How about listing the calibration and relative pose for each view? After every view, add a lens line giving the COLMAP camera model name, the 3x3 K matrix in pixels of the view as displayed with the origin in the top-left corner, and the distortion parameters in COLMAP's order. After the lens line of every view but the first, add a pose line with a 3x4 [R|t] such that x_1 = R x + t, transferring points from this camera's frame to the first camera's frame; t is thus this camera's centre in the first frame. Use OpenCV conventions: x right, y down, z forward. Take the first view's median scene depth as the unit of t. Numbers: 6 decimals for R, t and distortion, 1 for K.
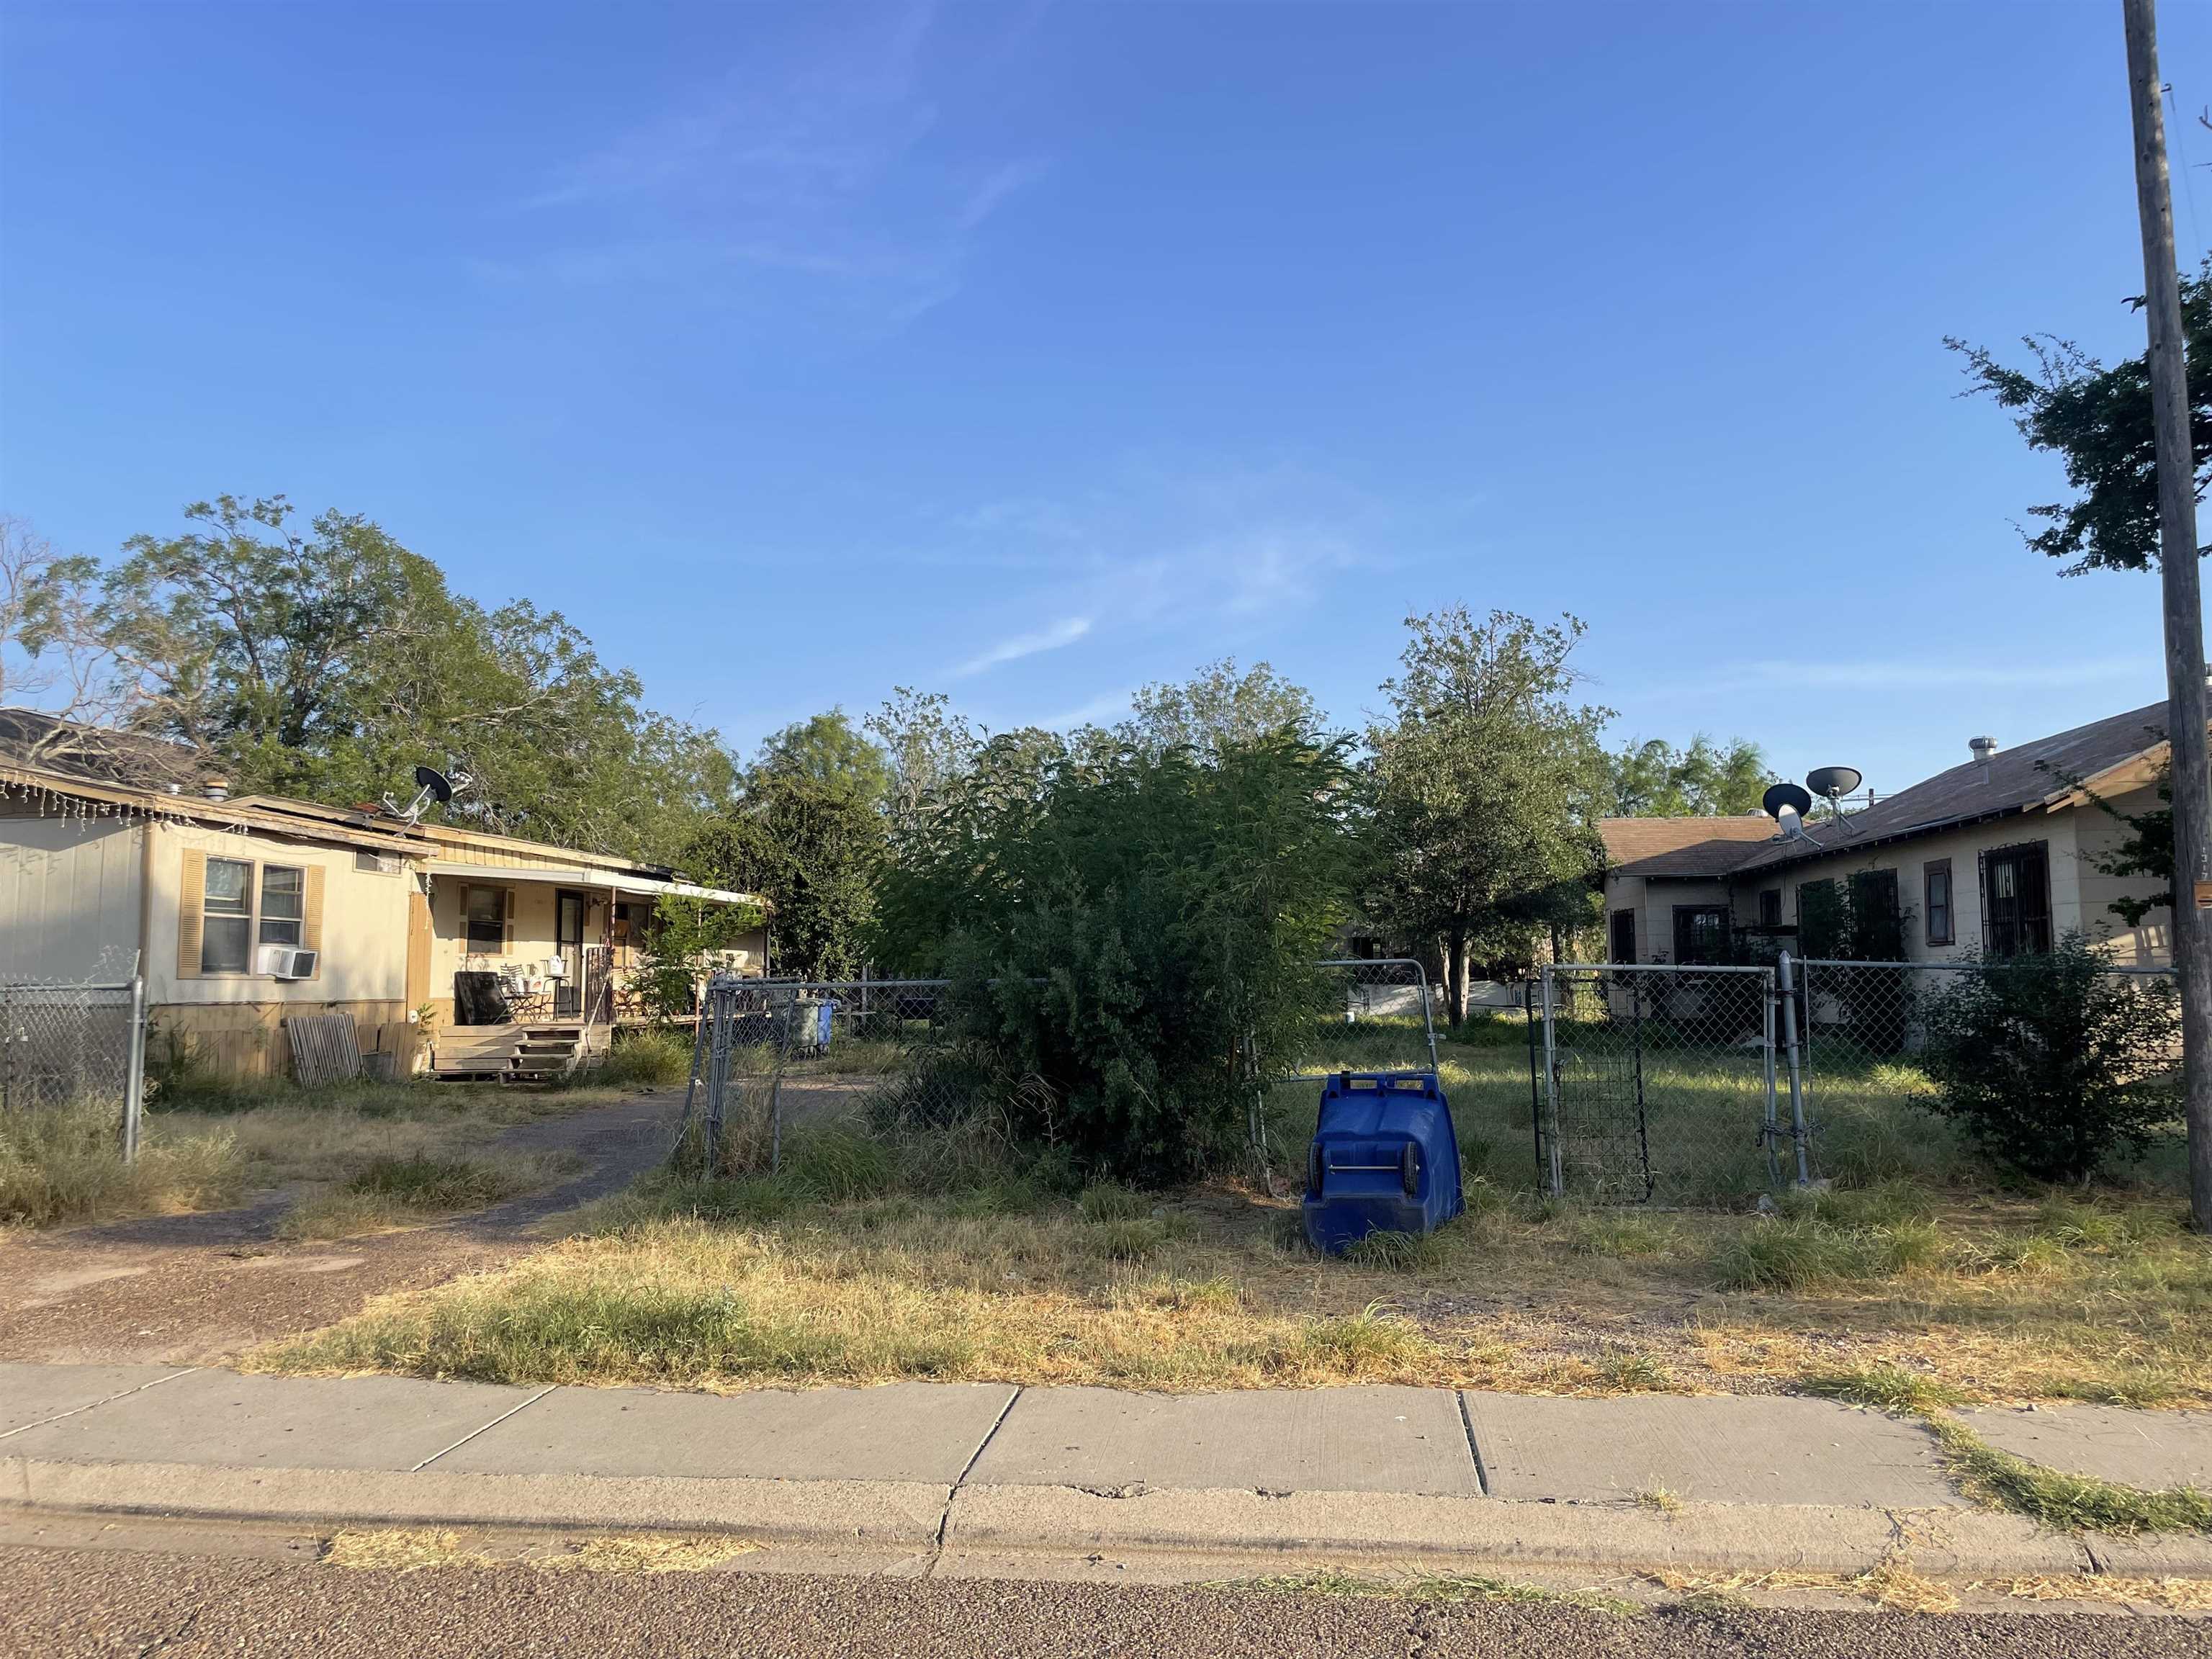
lens RADIAL K [[1645.0, 0, 1093.0], [0, 1645.0, 815.4], [0, 0, 1]] dist [0.084907, -0.108836]
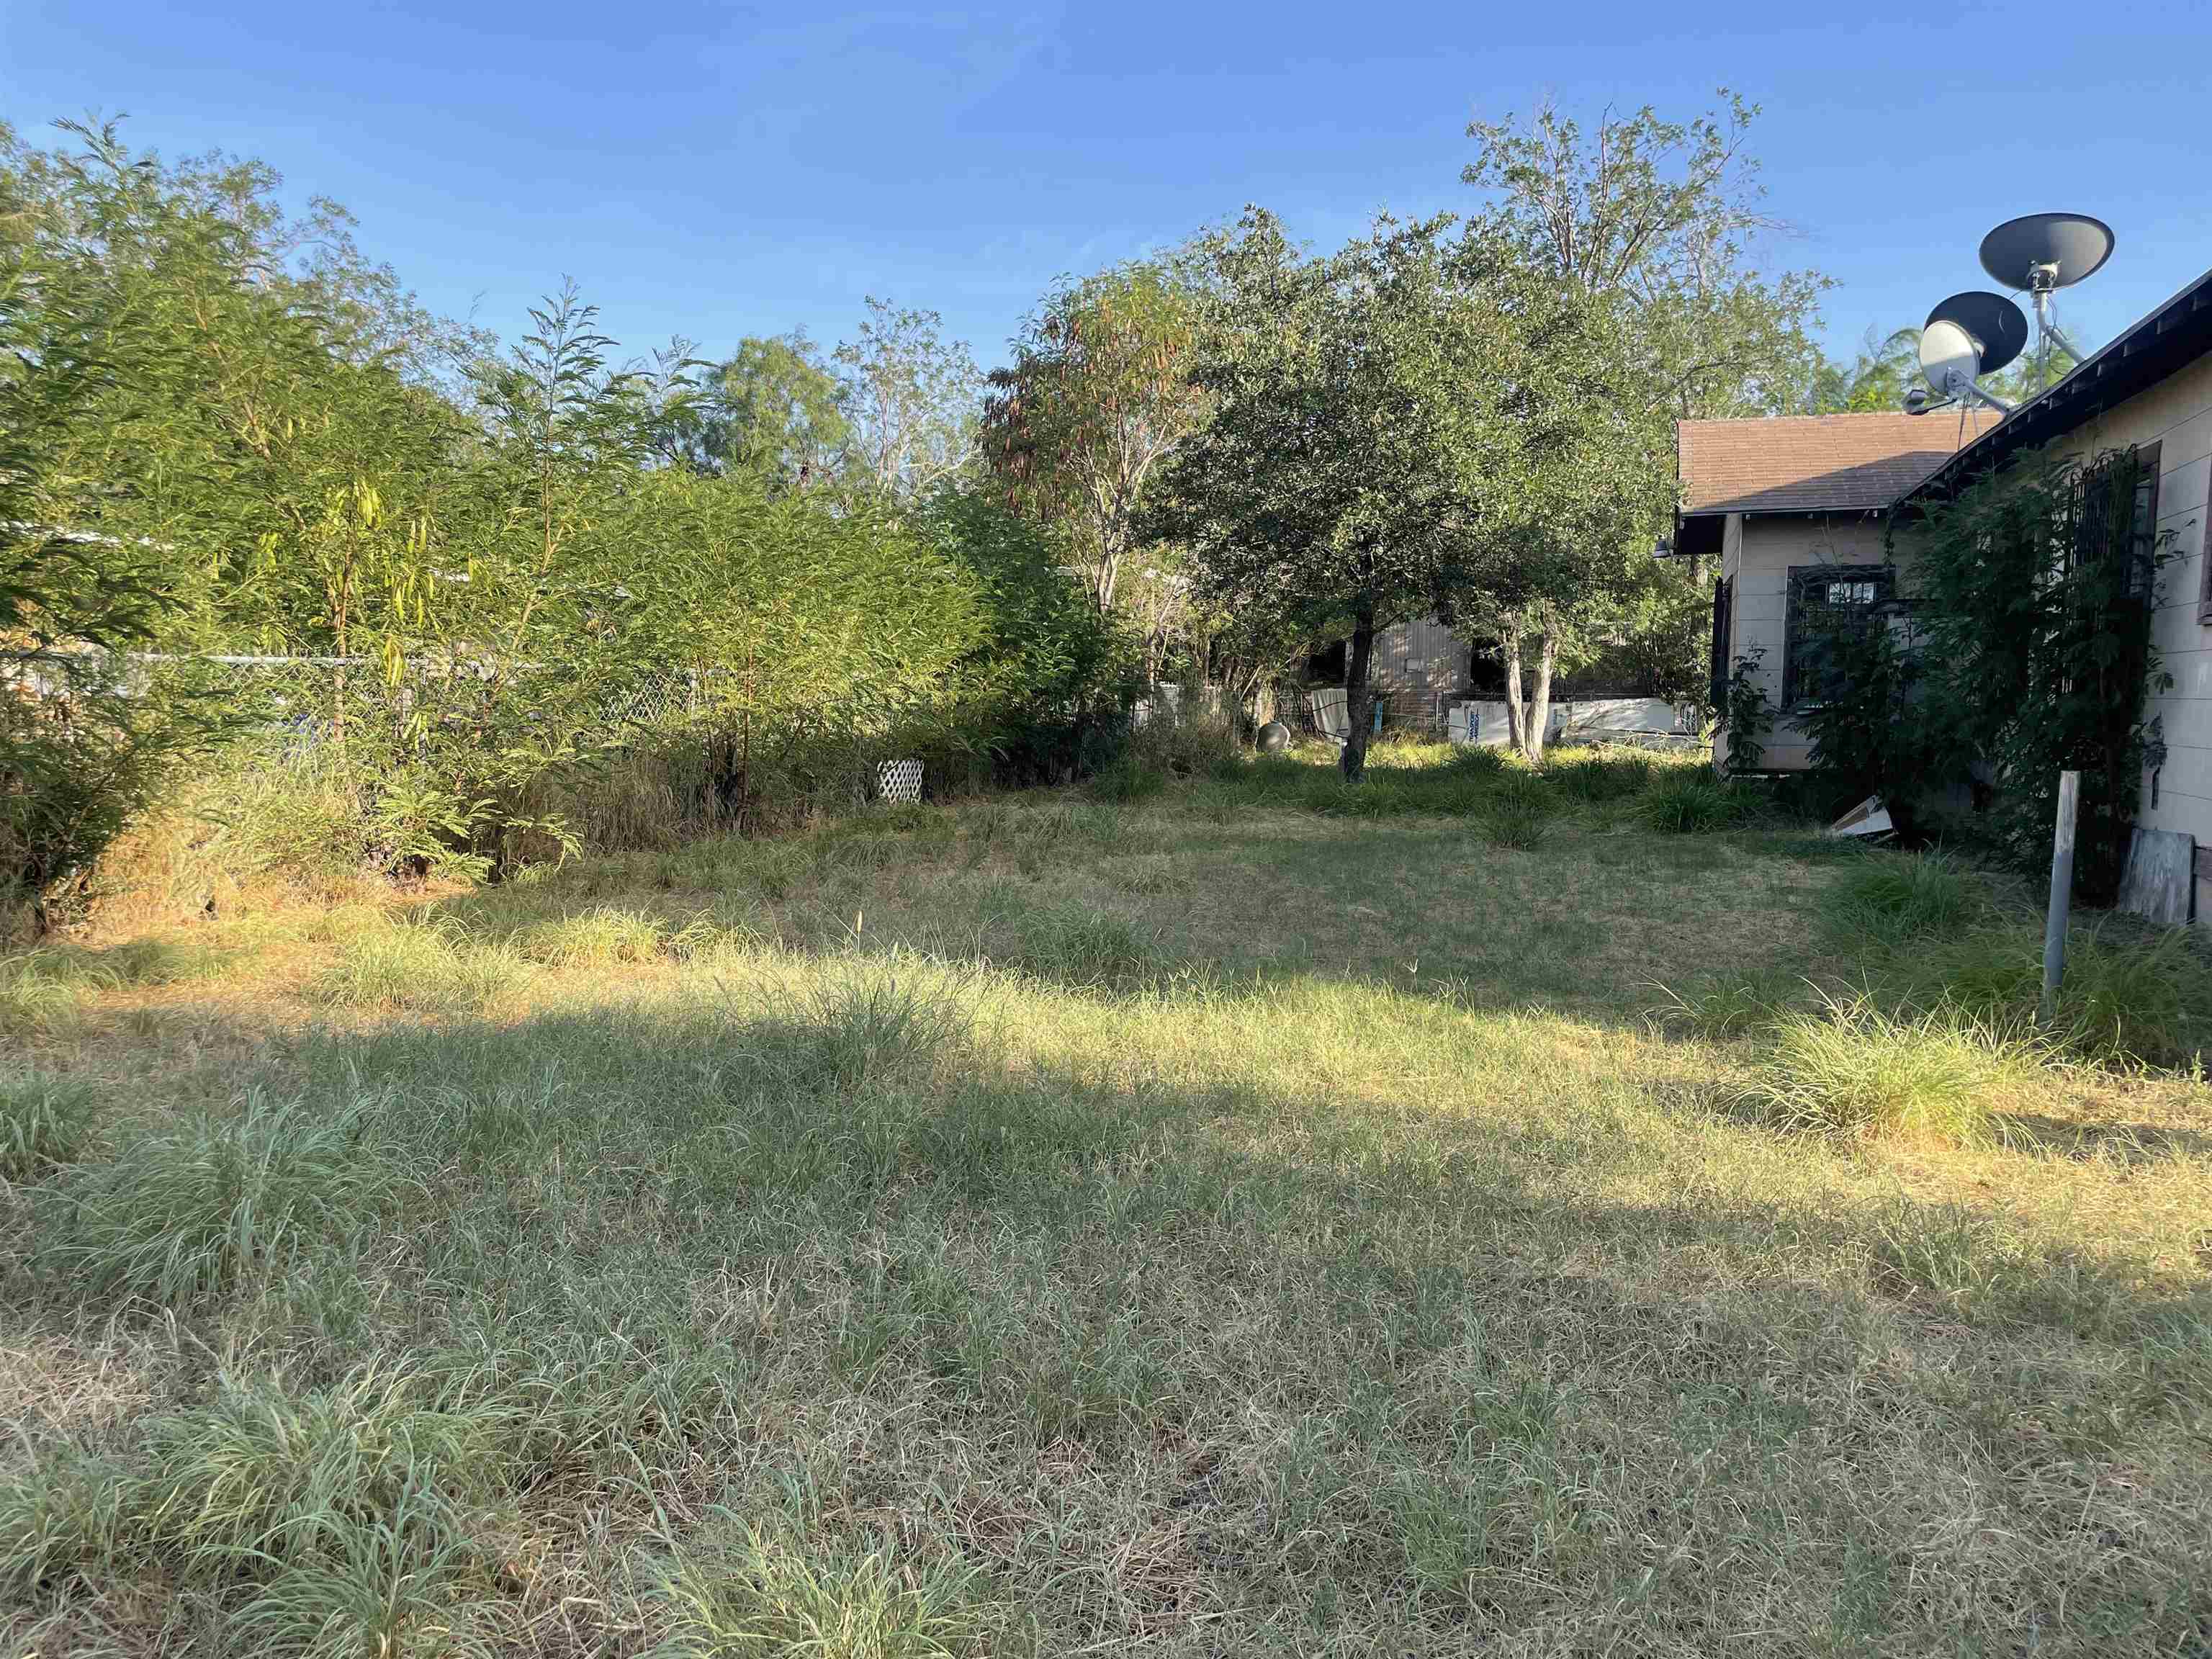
lens RADIAL K [[1645.0, 0, 1093.0], [0, 1645.0, 815.4], [0, 0, 1]] dist [0.084907, -0.108836]
pose [[0.980310, 0.033160, -0.194659, 0.330696], [0.001066, 0.984896, 0.173145, 0.056341], [0.197460, -0.169943, 0.965468, 0.573027]]
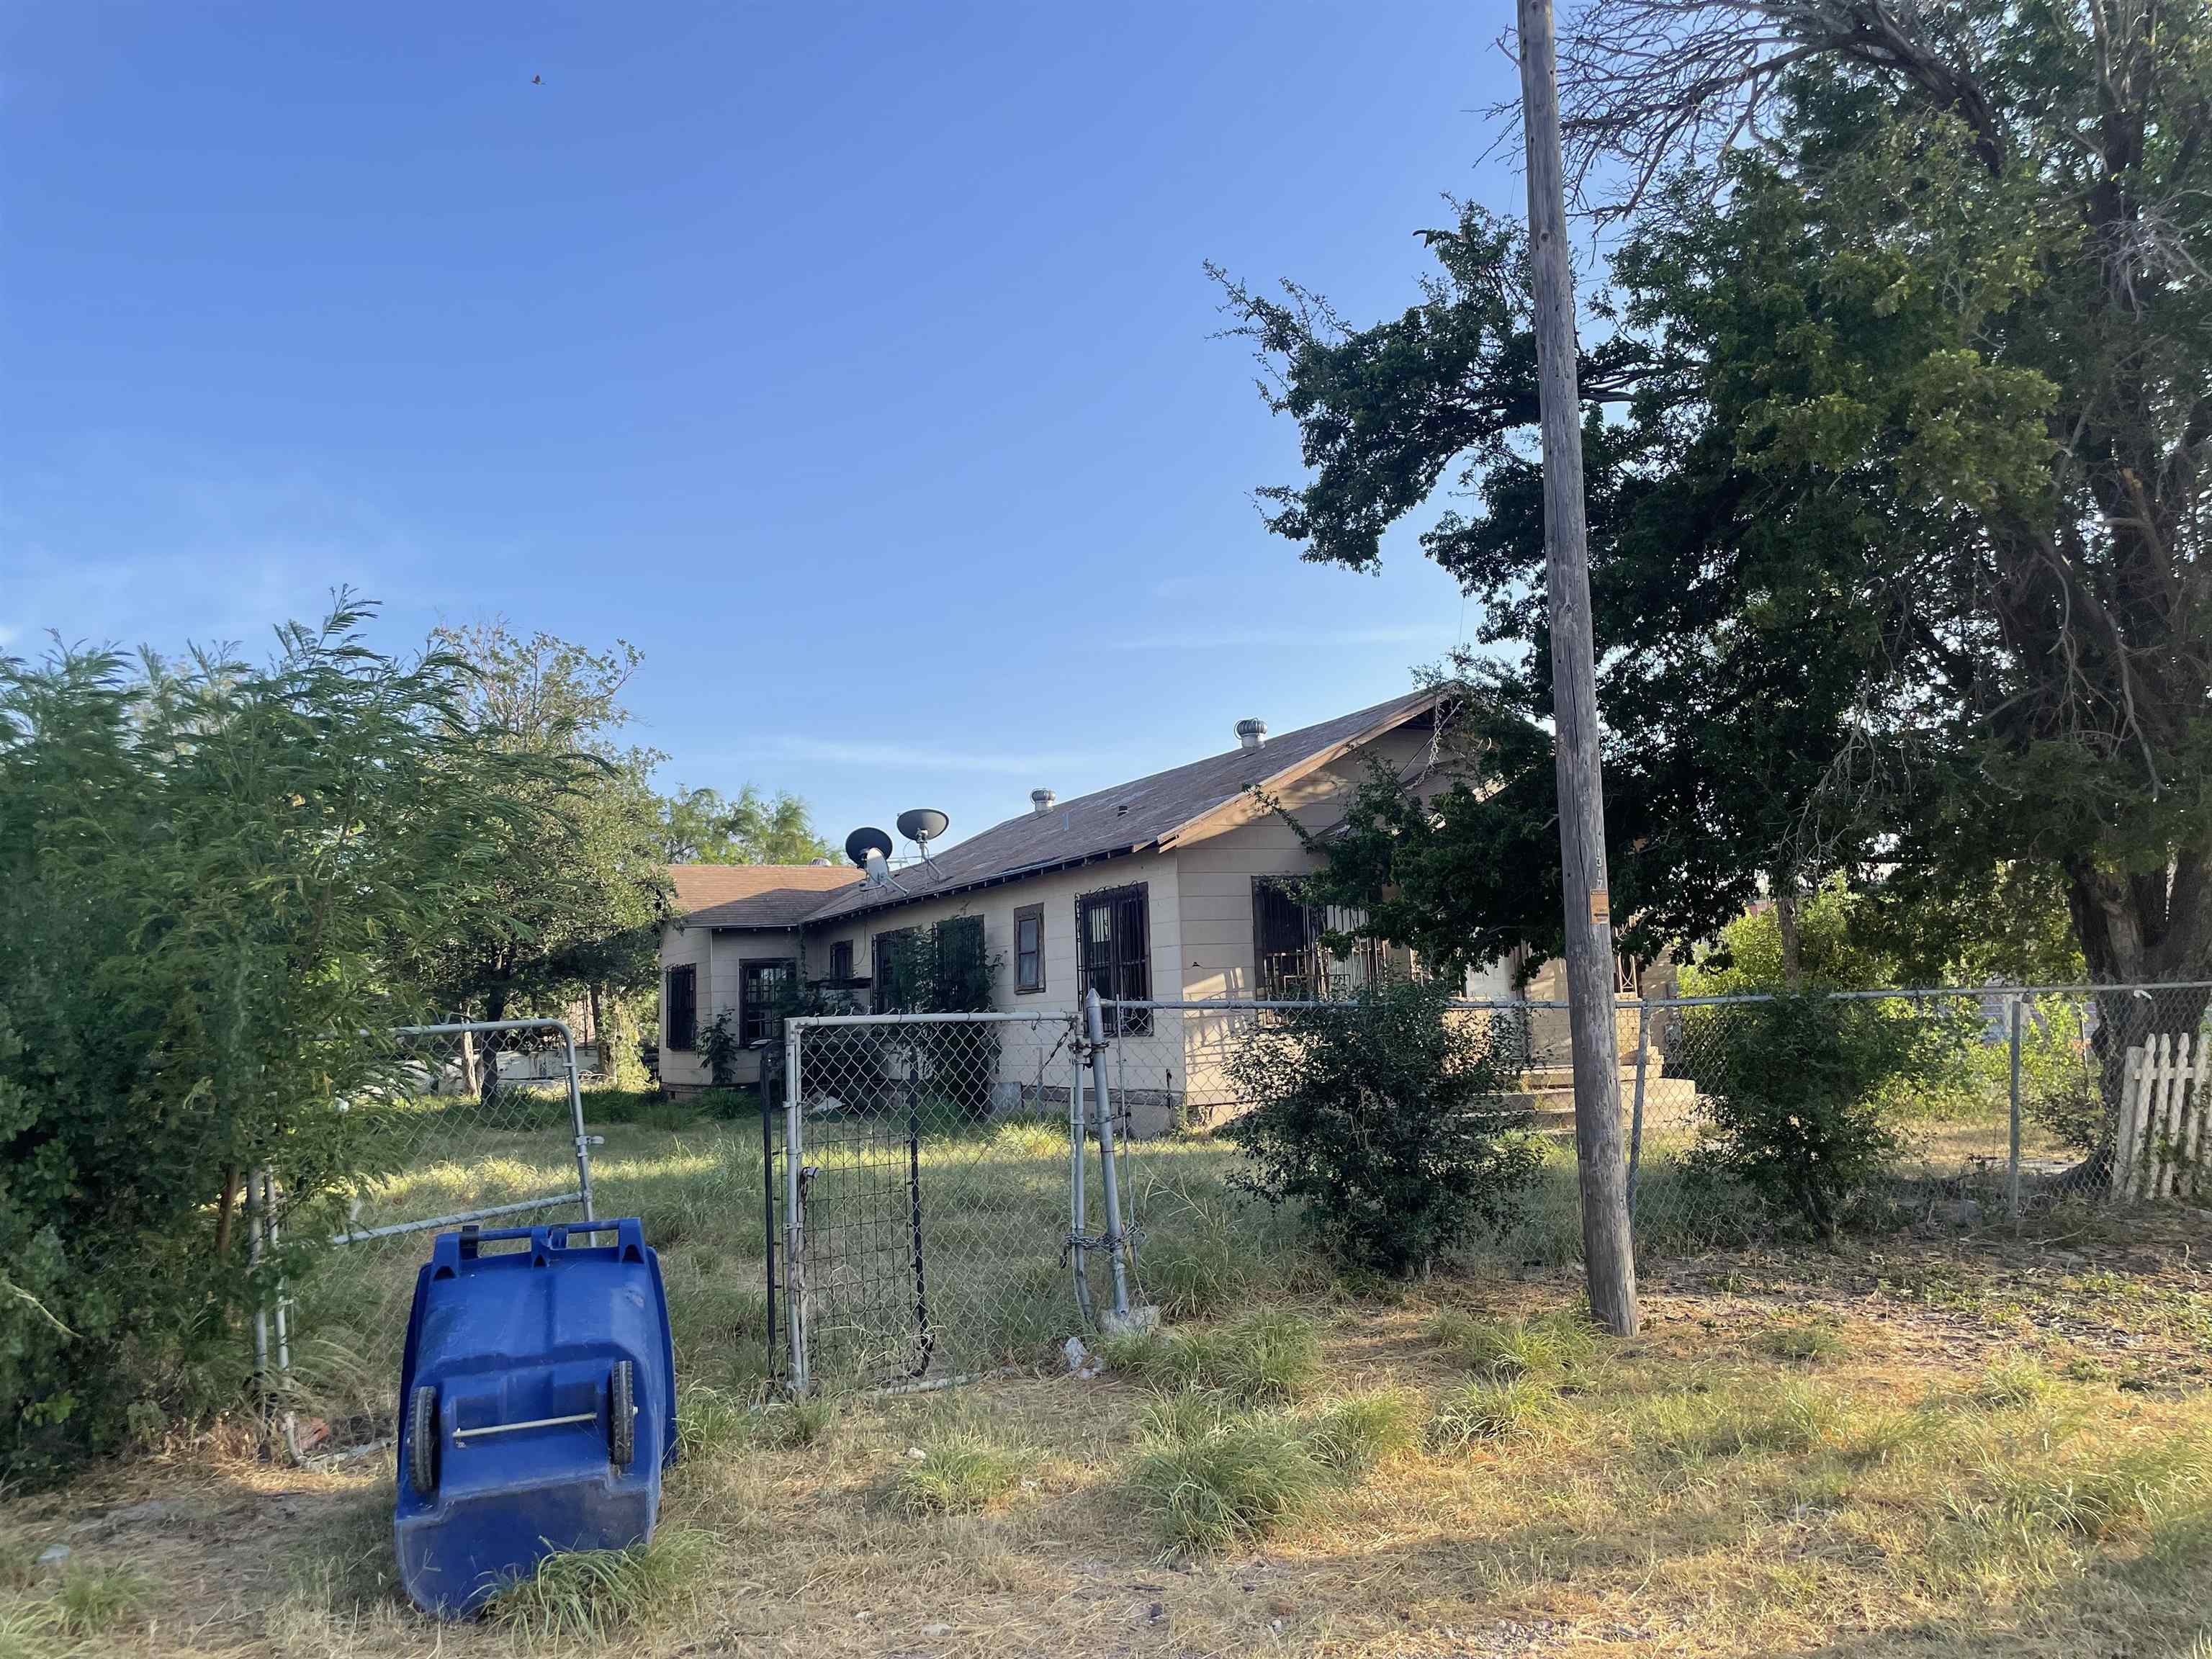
lens RADIAL K [[1645.0, 0, 1093.0], [0, 1645.0, 815.4], [0, 0, 1]] dist [0.084907, -0.108836]
pose [[0.833387, 0.042078, 0.551086, 0.006729], [-0.020540, 0.998767, -0.045199, 0.017084], [-0.552308, 0.026349, 0.833224, 0.179712]]
